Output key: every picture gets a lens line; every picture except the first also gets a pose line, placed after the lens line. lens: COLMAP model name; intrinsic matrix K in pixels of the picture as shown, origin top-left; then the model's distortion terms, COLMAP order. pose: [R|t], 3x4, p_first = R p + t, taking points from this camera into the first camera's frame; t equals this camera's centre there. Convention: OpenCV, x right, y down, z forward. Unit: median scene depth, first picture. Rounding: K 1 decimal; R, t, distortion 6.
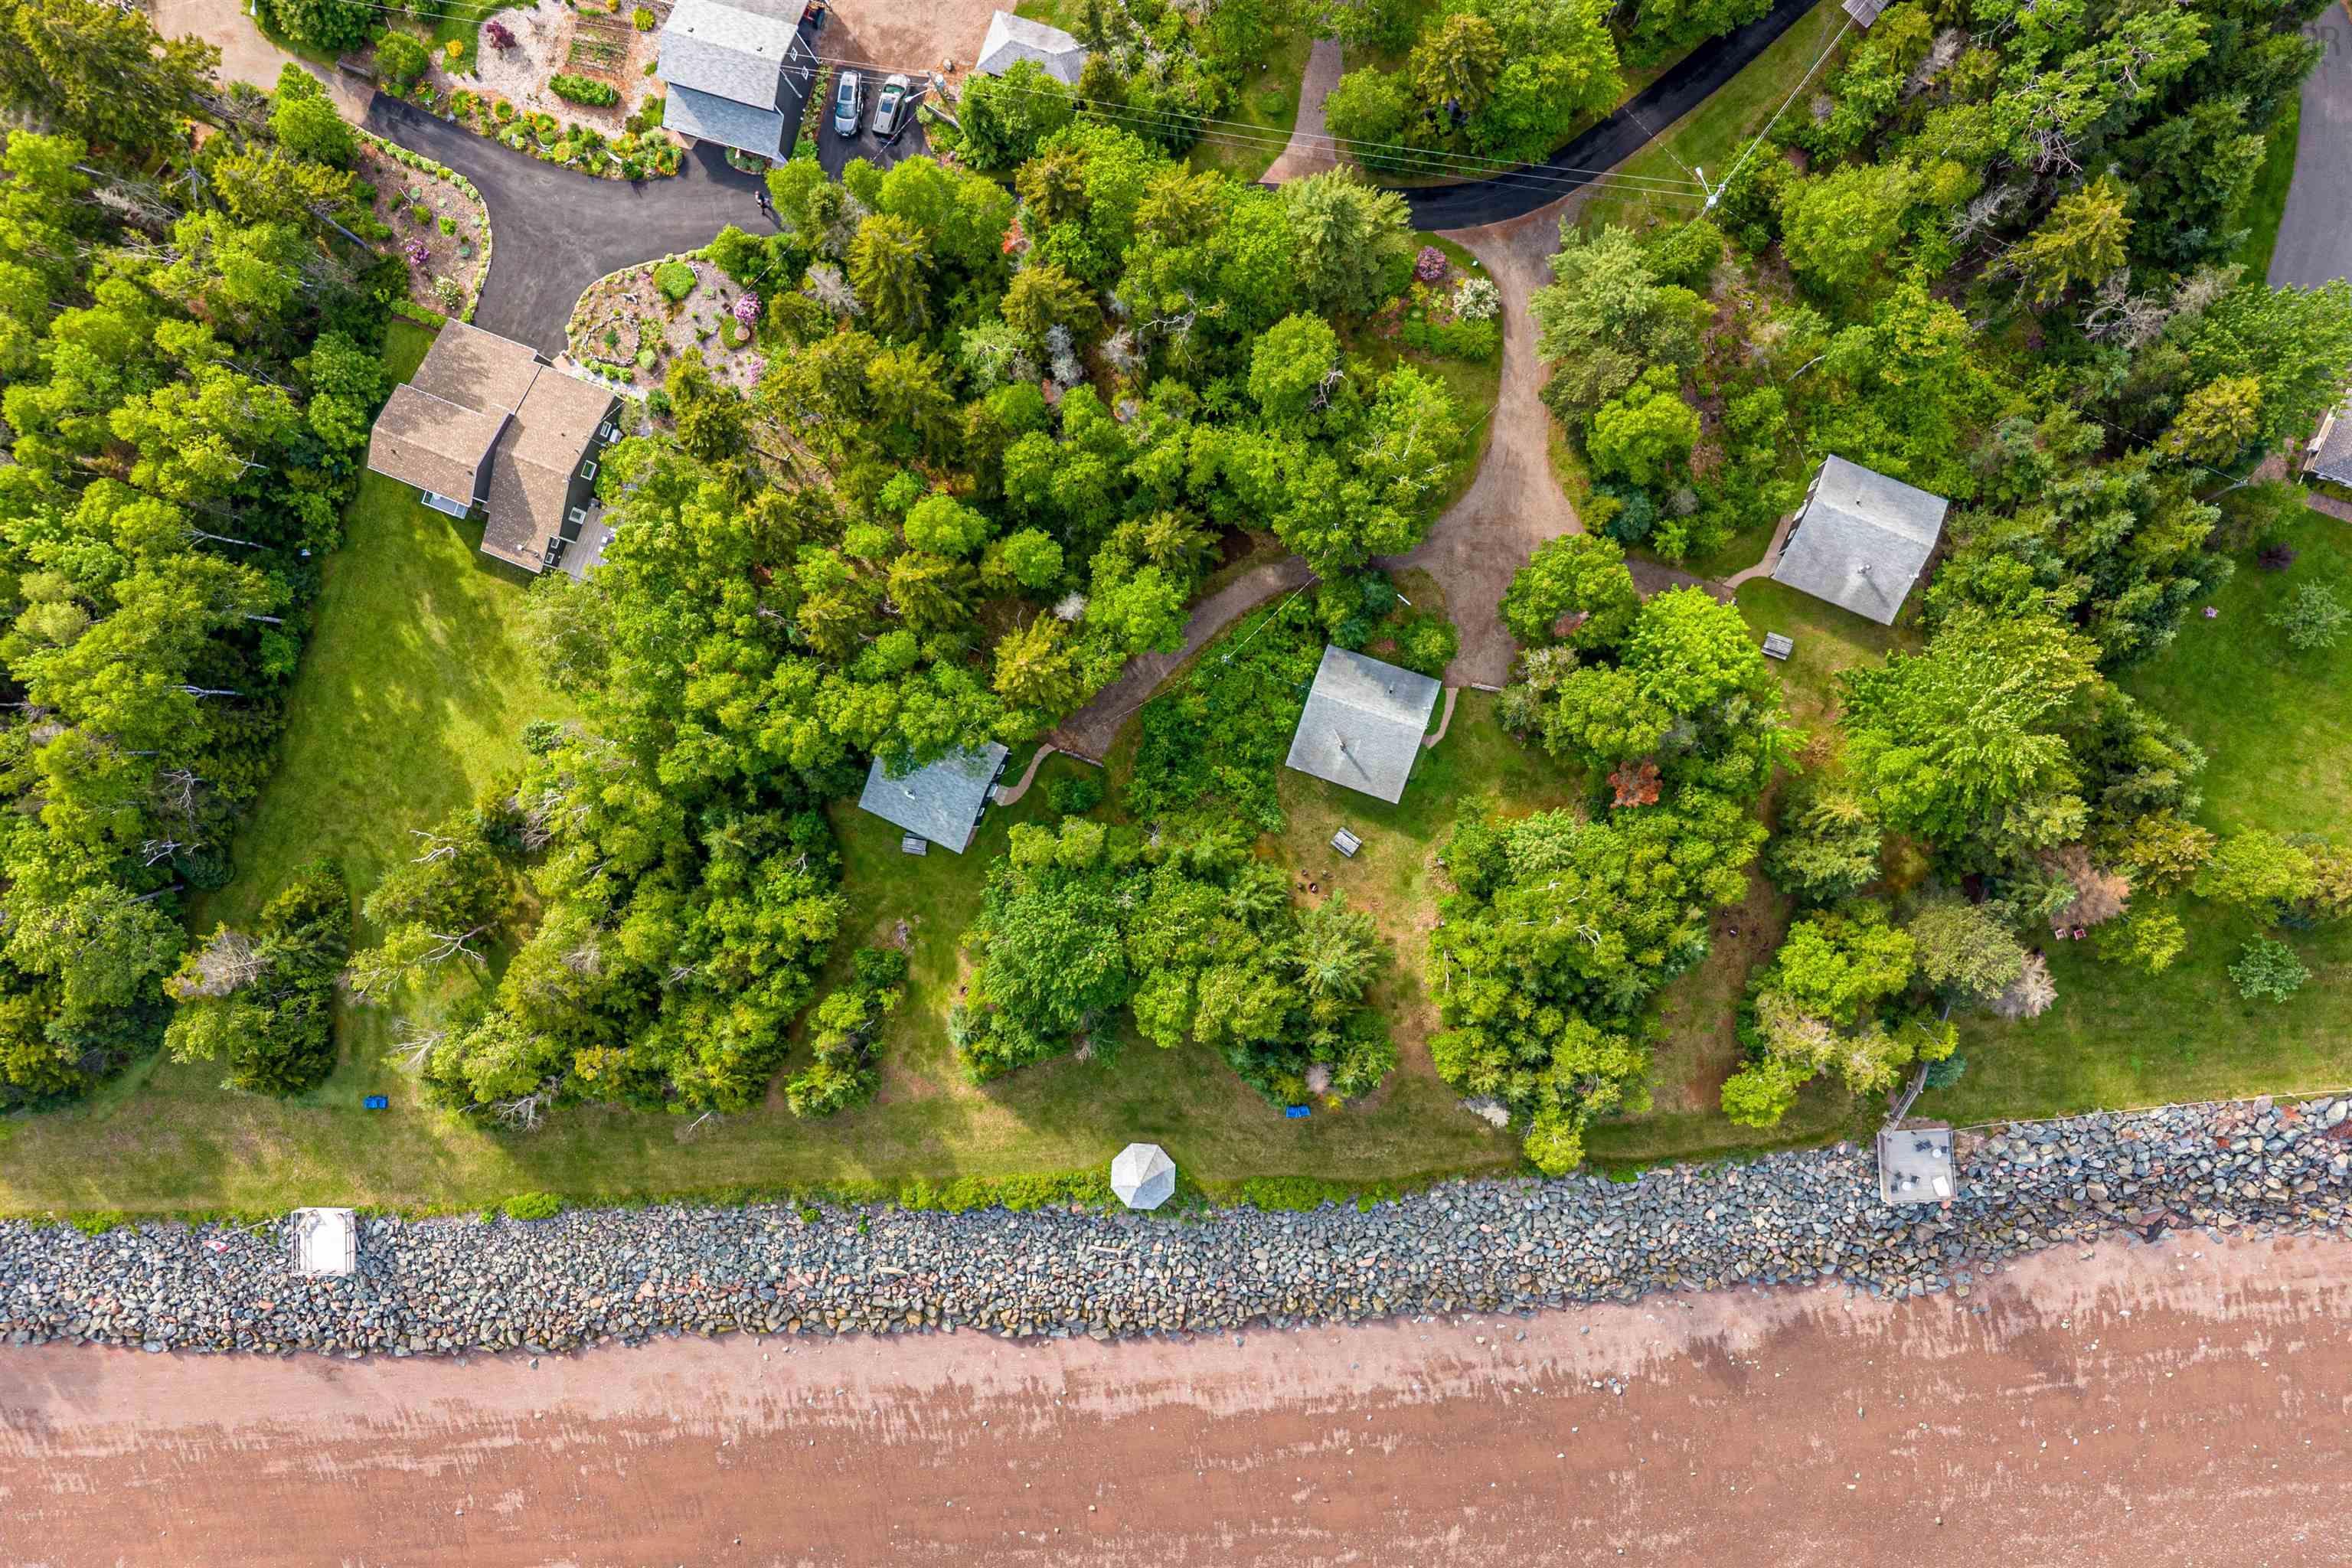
lens RADIAL K [[1594.0, 0, 1167.2], [0, 1594.0, 797.1], [0, 0, 1]] dist [0.008119, -0.006515]
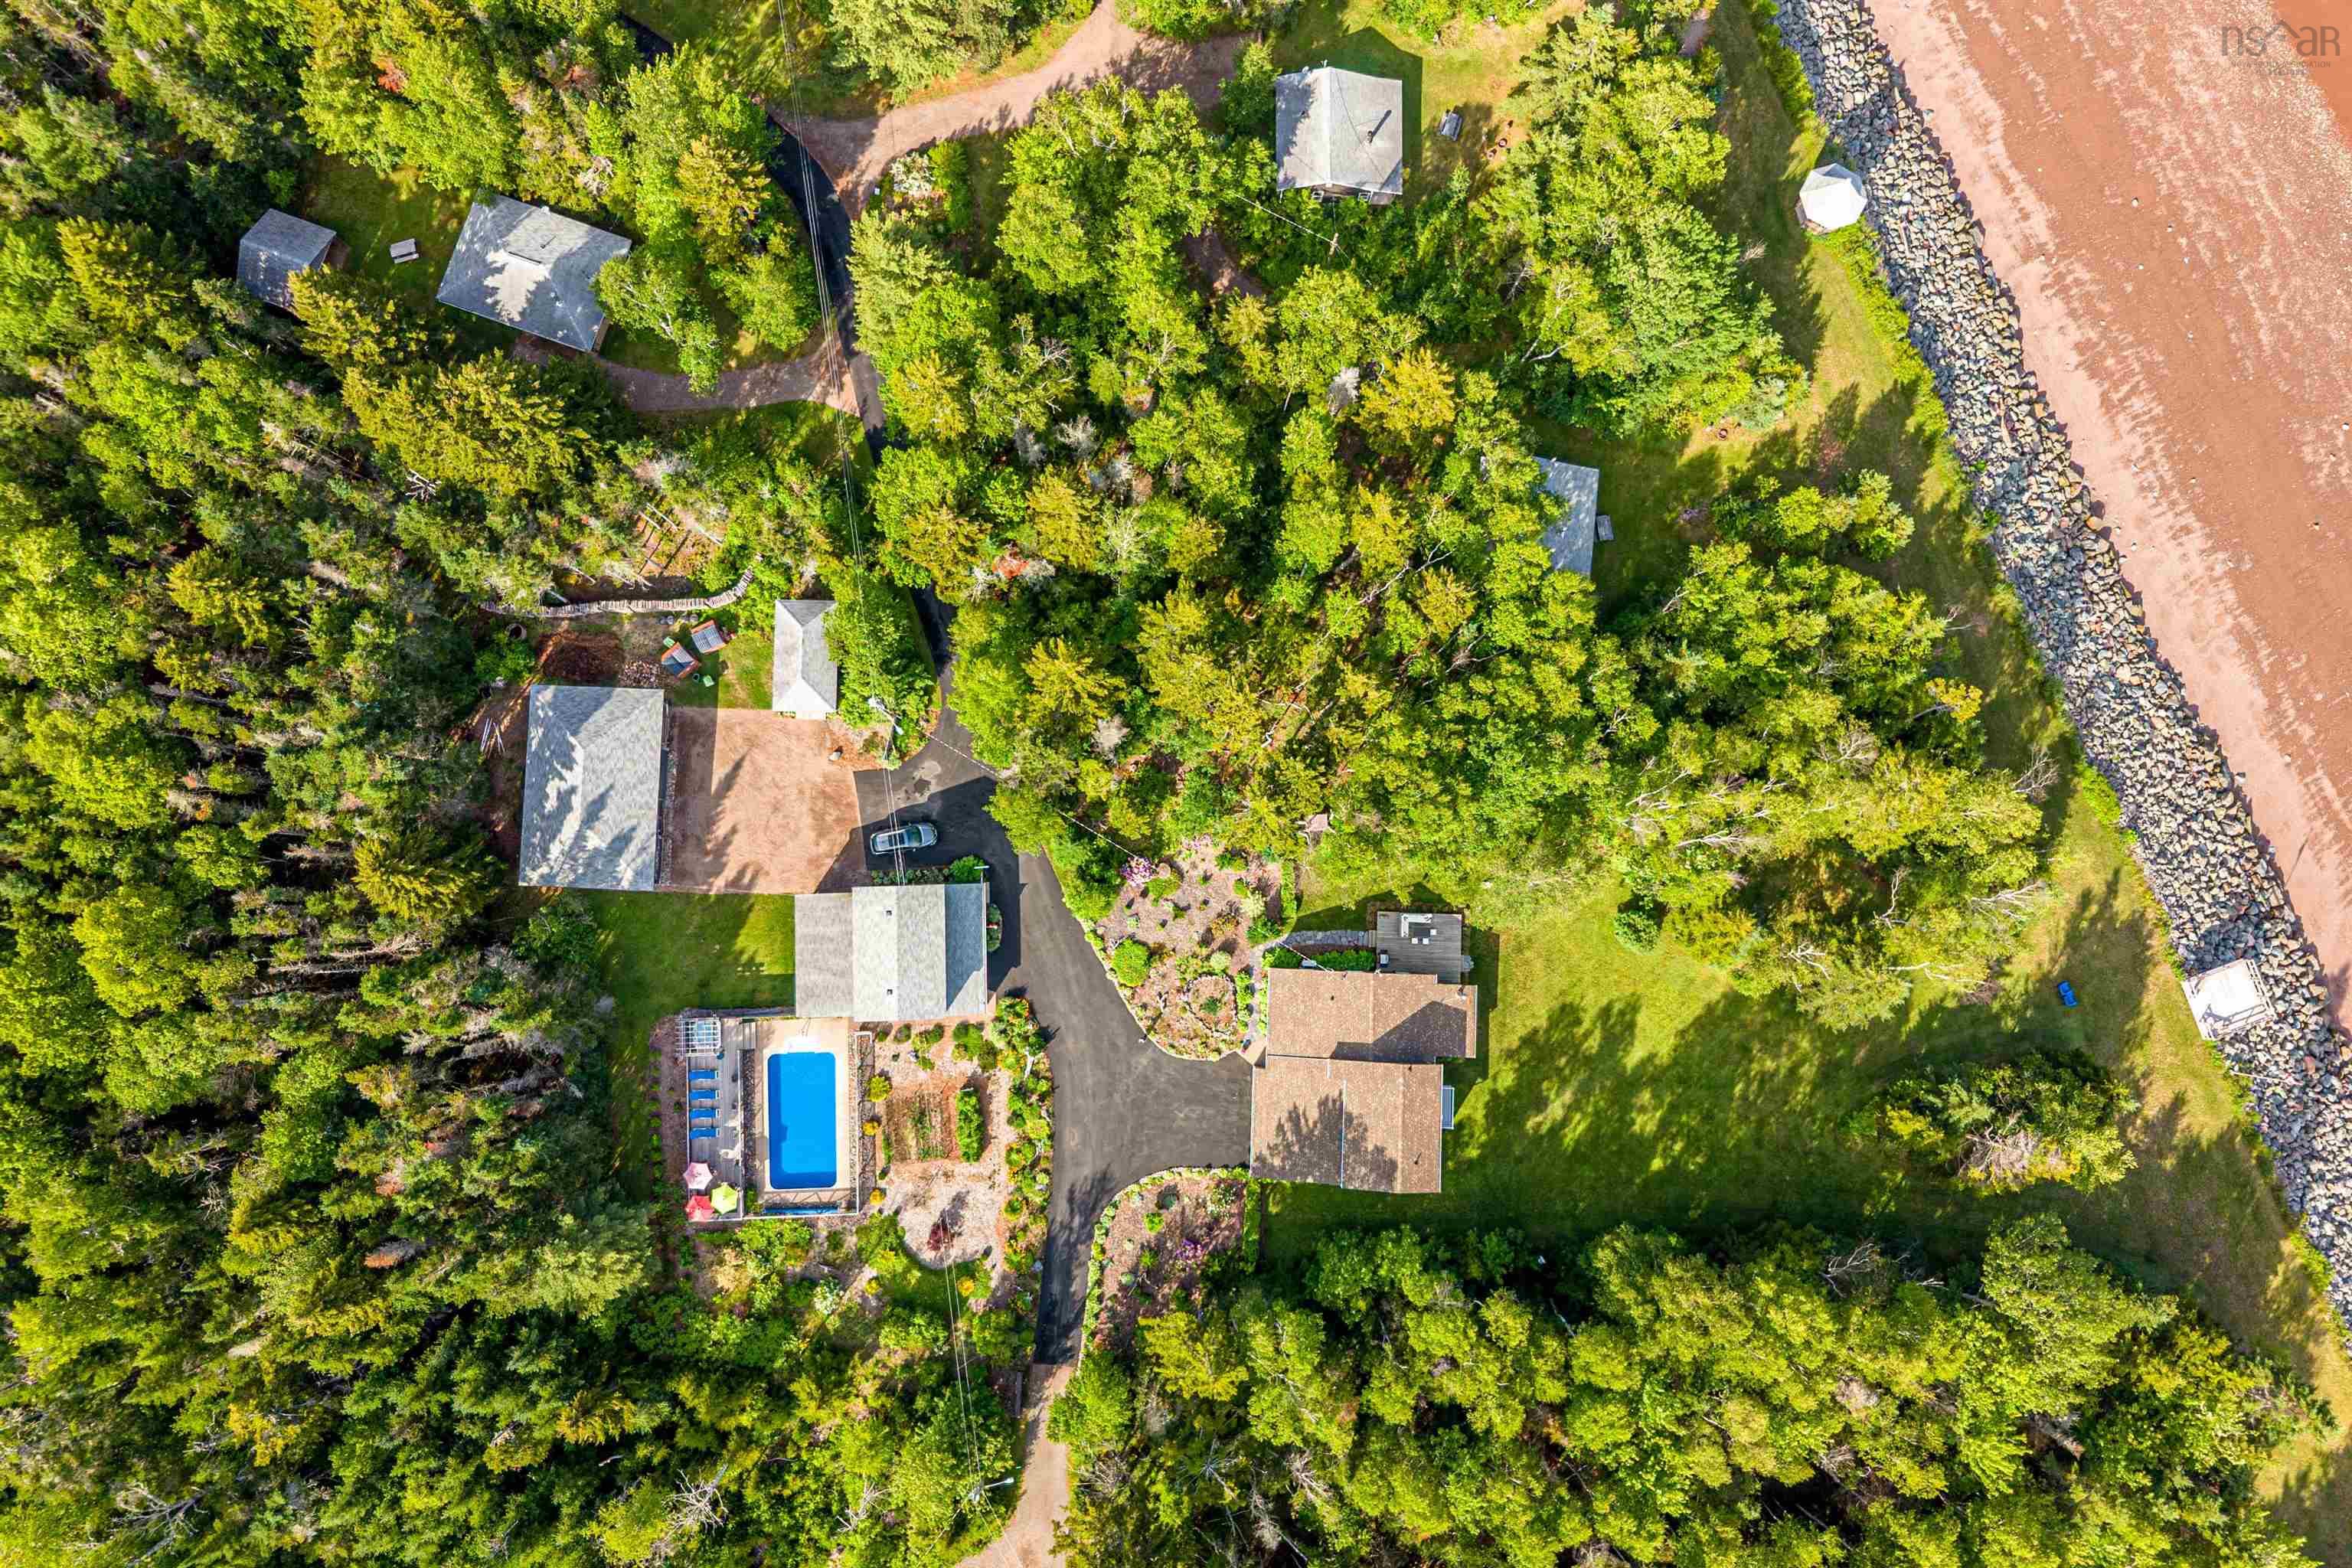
lens RADIAL K [[1549.1, 0, 1162.2], [0, 1549.1, 782.9], [0, 0, 1]] dist [0.009435, -0.009410]
pose [[-0.325601, -0.931144, 0.164177, -0.362234], [0.944999, -0.326174, 0.024226, -0.290854], [0.030992, 0.163035, 0.986133, 0.073550]]
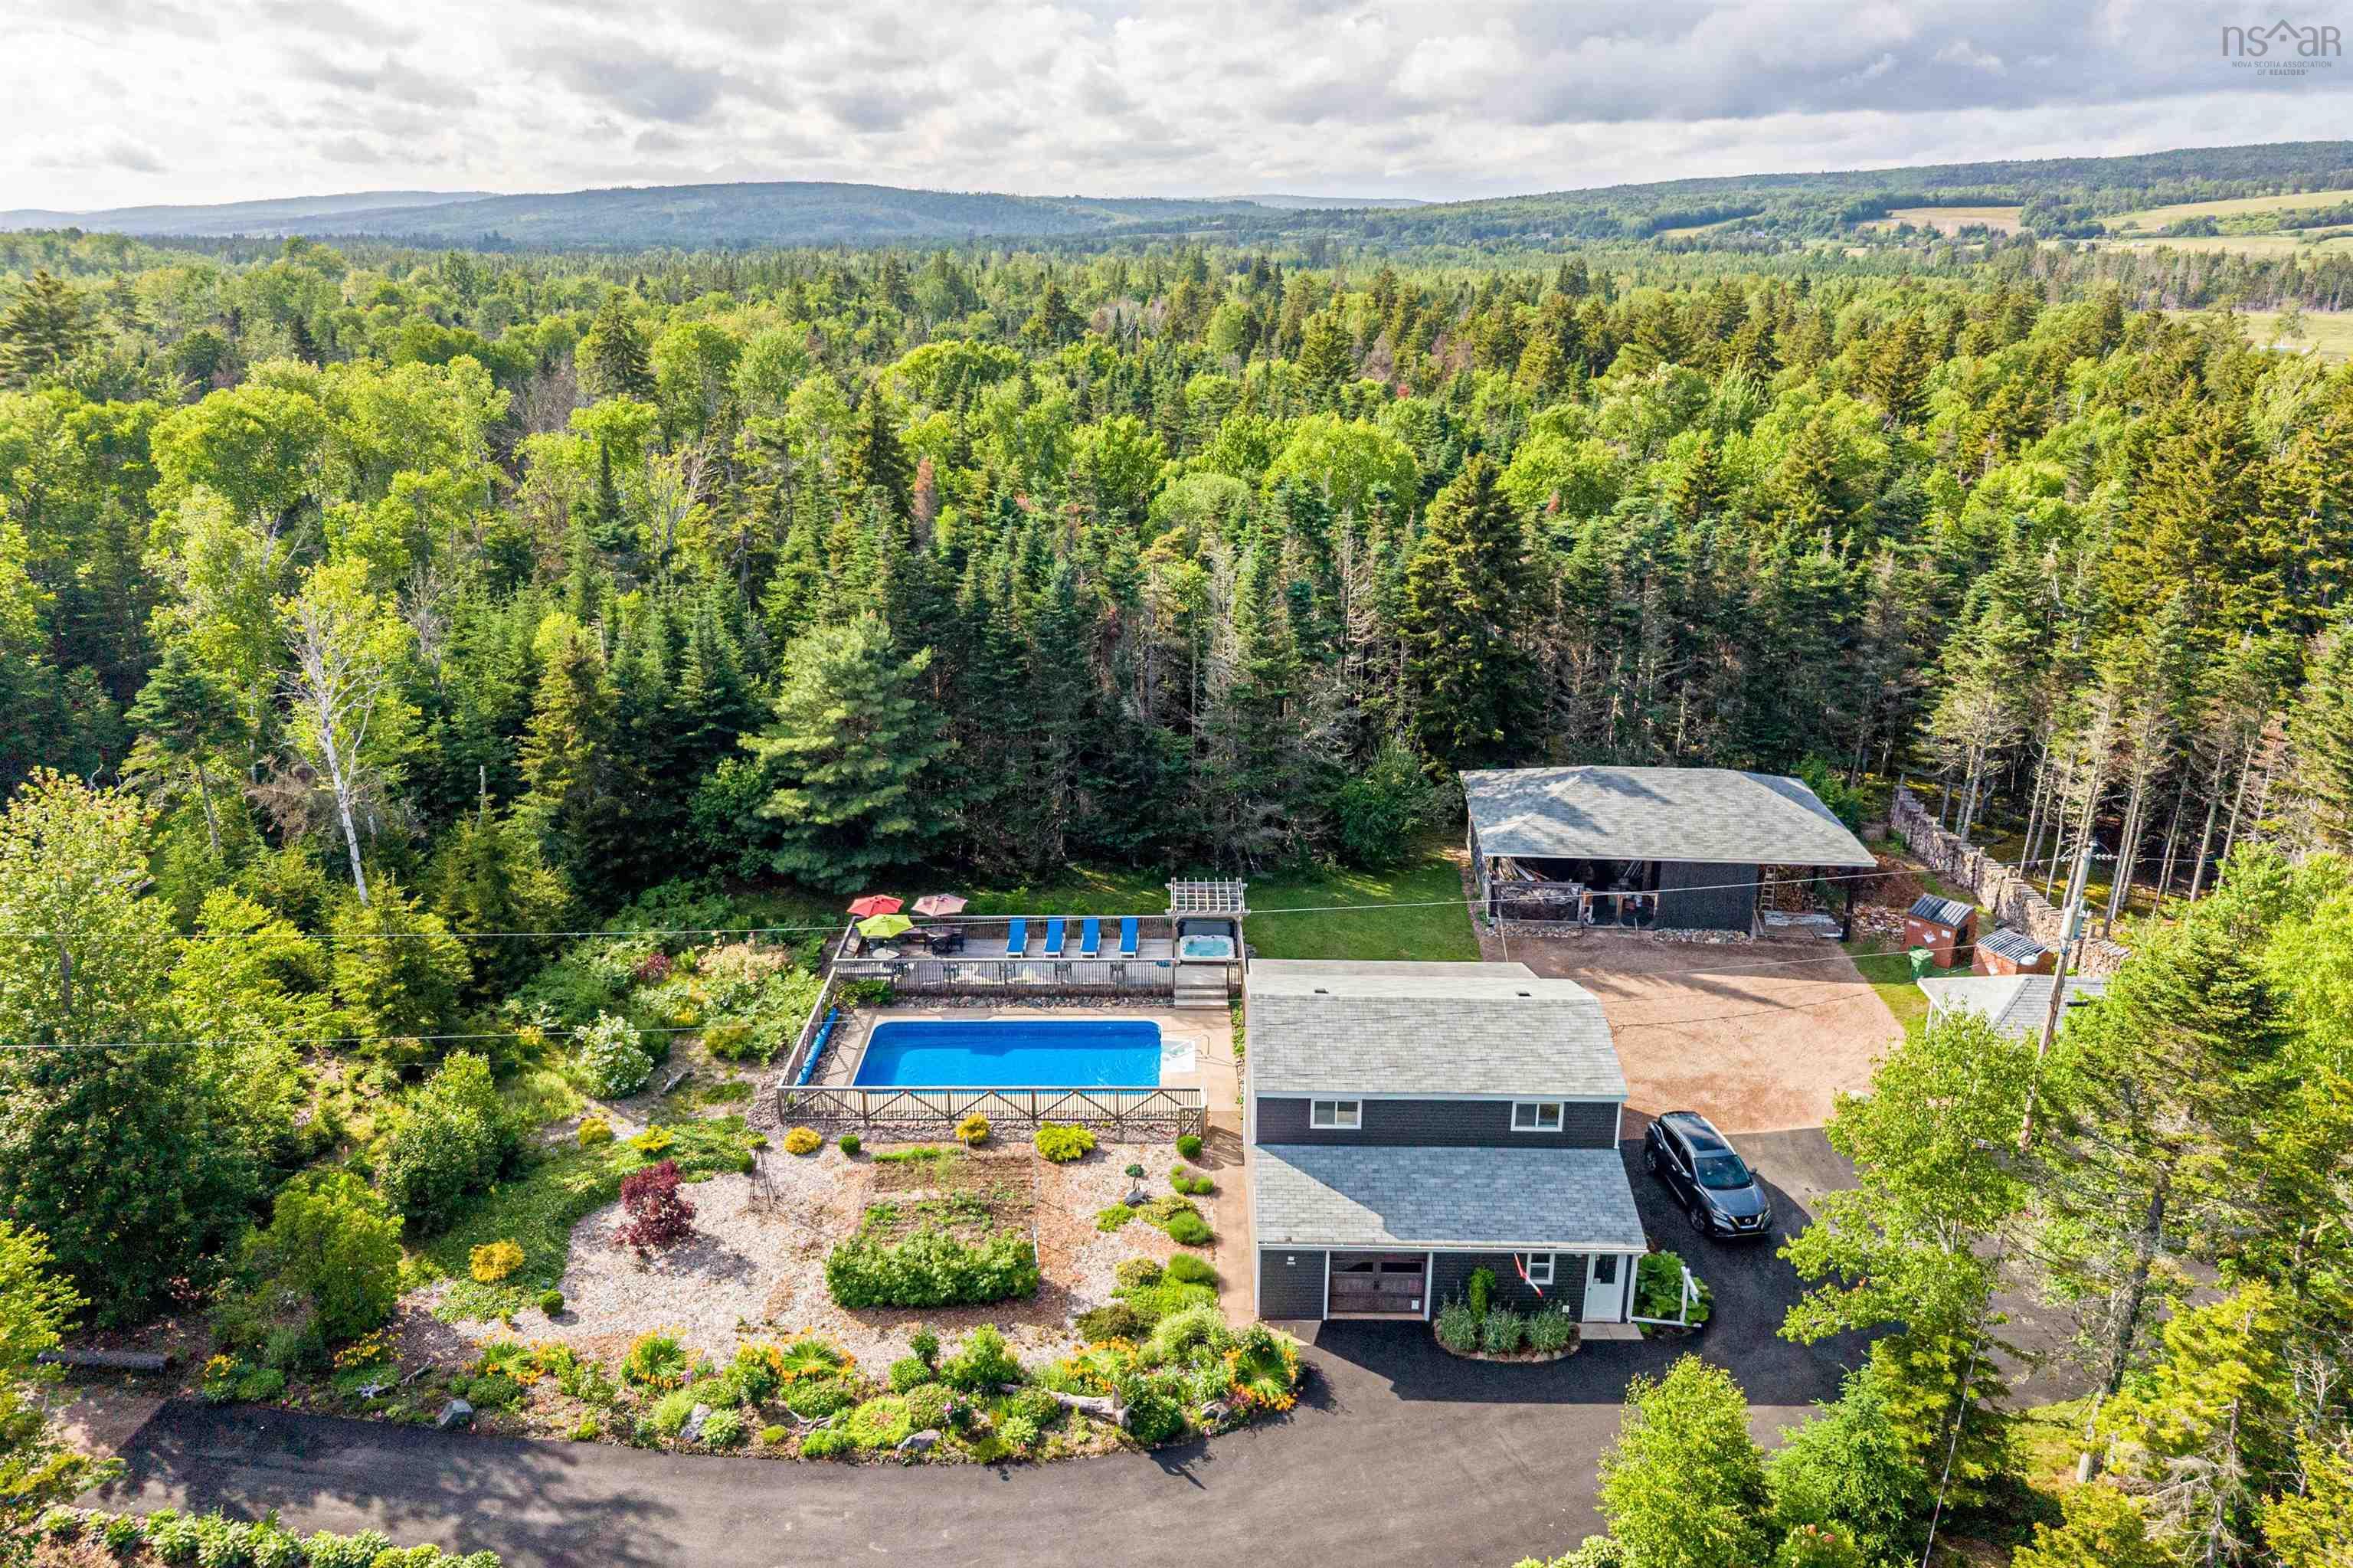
lens RADIAL K [[1594.7, 0, 1182.8], [0, 1594.7, 783.3], [0, 0, 1]] dist [0.008119, -0.006515]
pose [[0.949281, 0.024303, 0.313488, -0.419852], [0.288138, 0.331862, -0.898245, -0.164411], [-0.125865, 0.943015, 0.308028, 0.792027]]
